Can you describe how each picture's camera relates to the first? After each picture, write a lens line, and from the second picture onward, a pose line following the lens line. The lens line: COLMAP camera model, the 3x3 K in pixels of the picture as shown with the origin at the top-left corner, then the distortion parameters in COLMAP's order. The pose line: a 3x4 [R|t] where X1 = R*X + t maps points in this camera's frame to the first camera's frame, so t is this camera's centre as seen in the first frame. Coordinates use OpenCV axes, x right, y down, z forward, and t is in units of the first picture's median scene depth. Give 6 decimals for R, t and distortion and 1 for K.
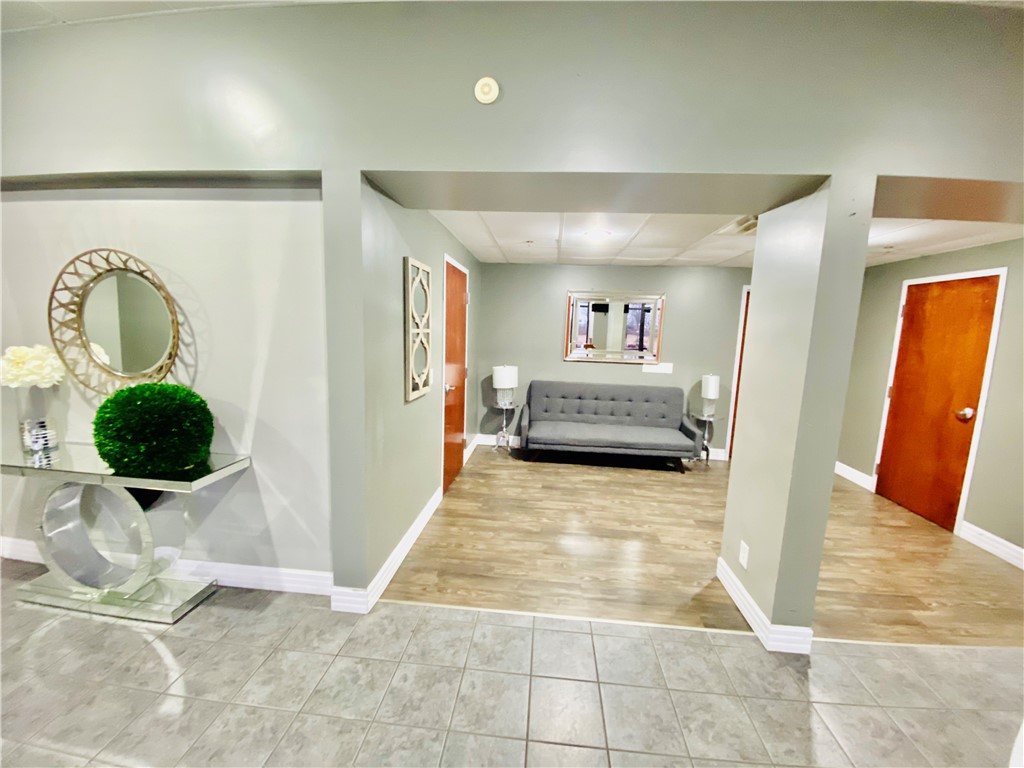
lens RADIAL K [[412.0, 0, 515.1], [0, 412.0, 384.8], [0, 0, 1]] dist [0.011669, -0.016925]
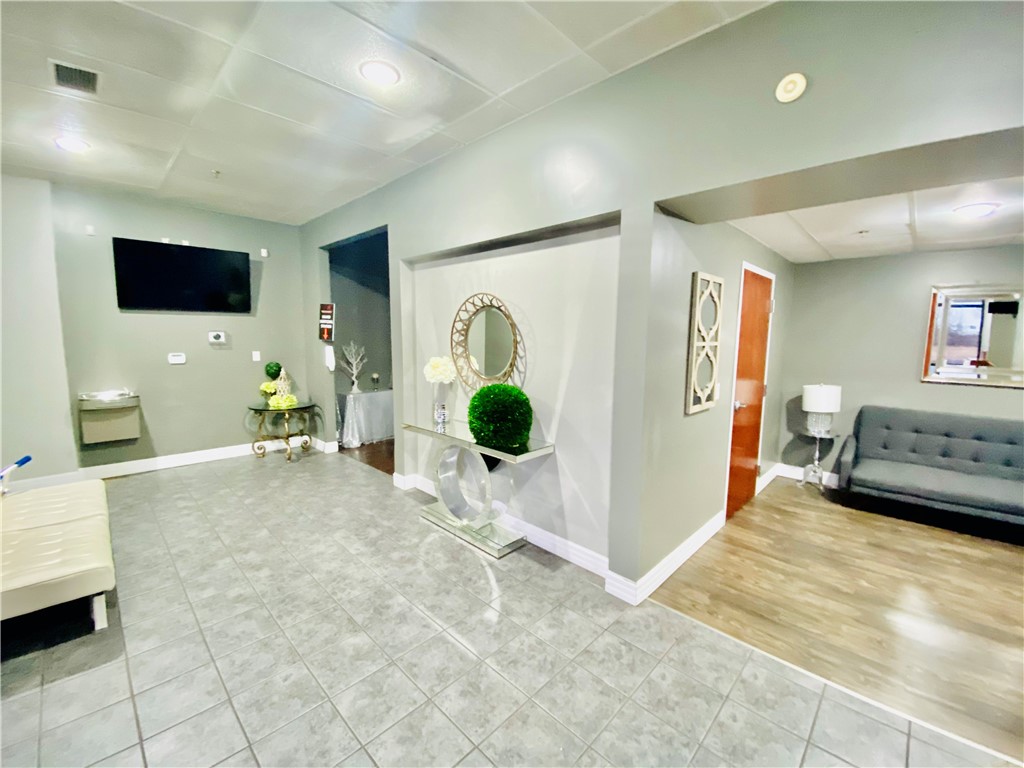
lens RADIAL K [[412.0, 0, 512.1], [0, 412.0, 384.5], [0, 0, 1]] dist [0.011669, -0.016925]
pose [[0.770634, 0.045560, -0.635648, 0.045391], [-0.068435, 0.997590, -0.011466, 0.009160], [0.633593, 0.052337, 0.771894, -0.057551]]
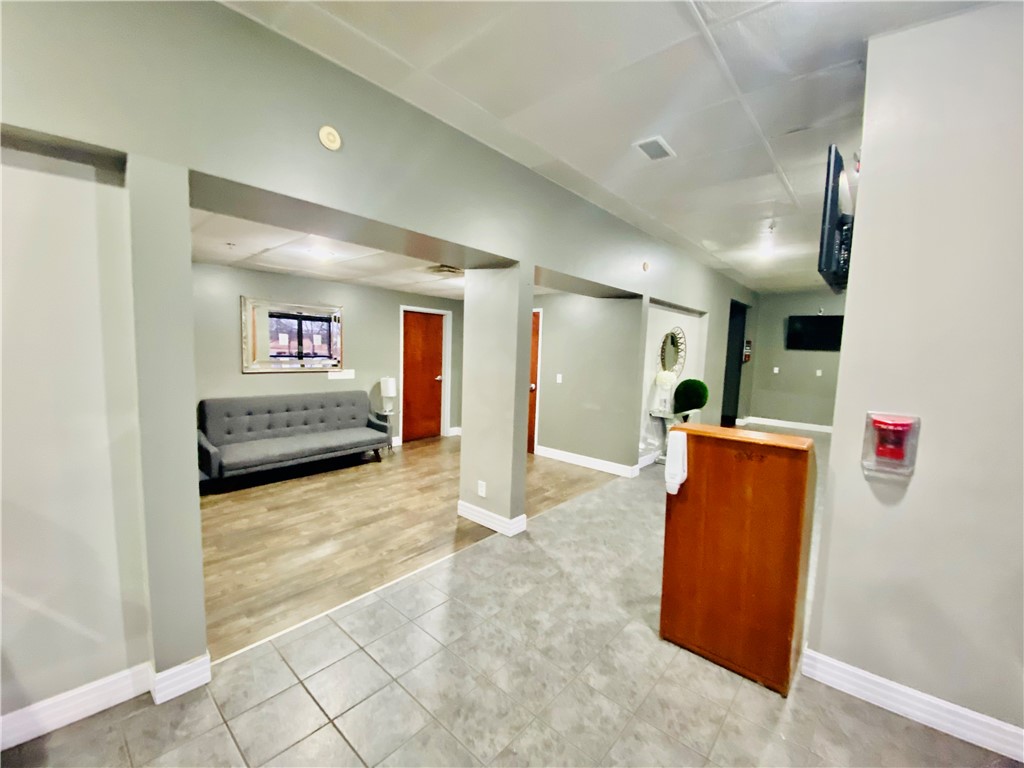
lens RADIAL K [[412.0, 0, 516.4], [0, 412.0, 382.3], [0, 0, 1]] dist [0.011669, -0.016925]
pose [[0.587147, -0.084164, 0.805093, -0.516426], [0.099149, 0.994569, 0.031663, -0.018381], [-0.803385, 0.061233, 0.592303, -0.034844]]
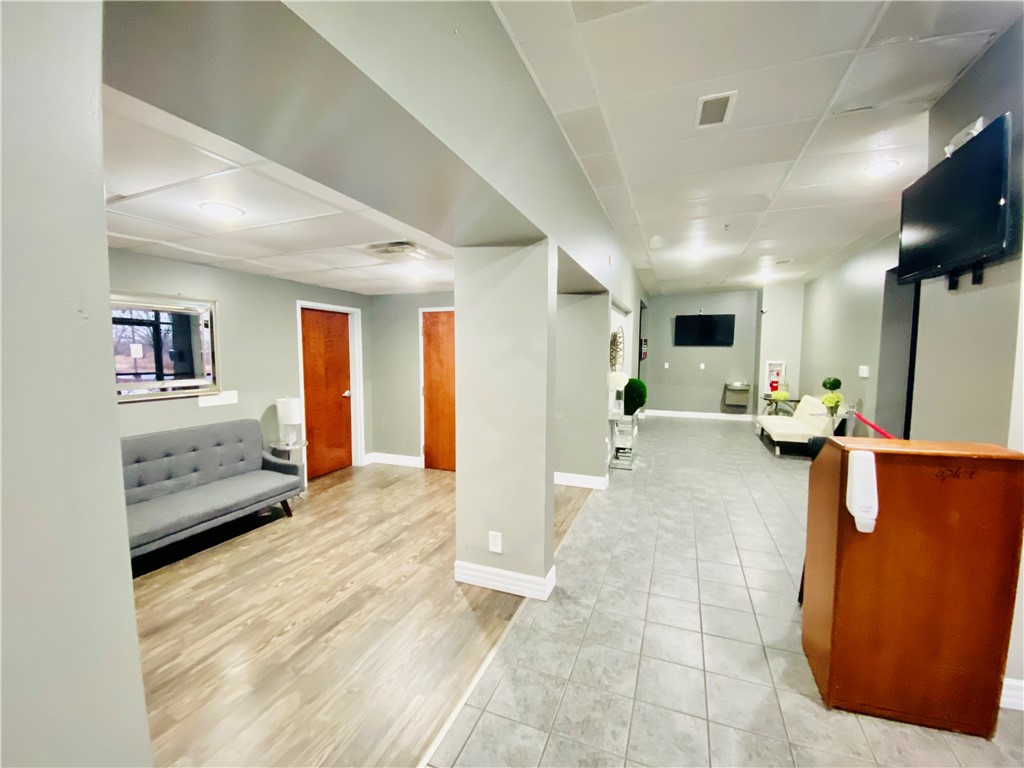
lens RADIAL K [[412.0, 0, 510.8], [0, 412.0, 383.7], [0, 0, 1]] dist [0.011669, -0.016925]
pose [[0.285801, -0.106310, 0.952374, -0.431593], [0.140769, 0.987704, 0.068009, -0.086657], [-0.947893, 0.114628, 0.297252, 0.509140]]
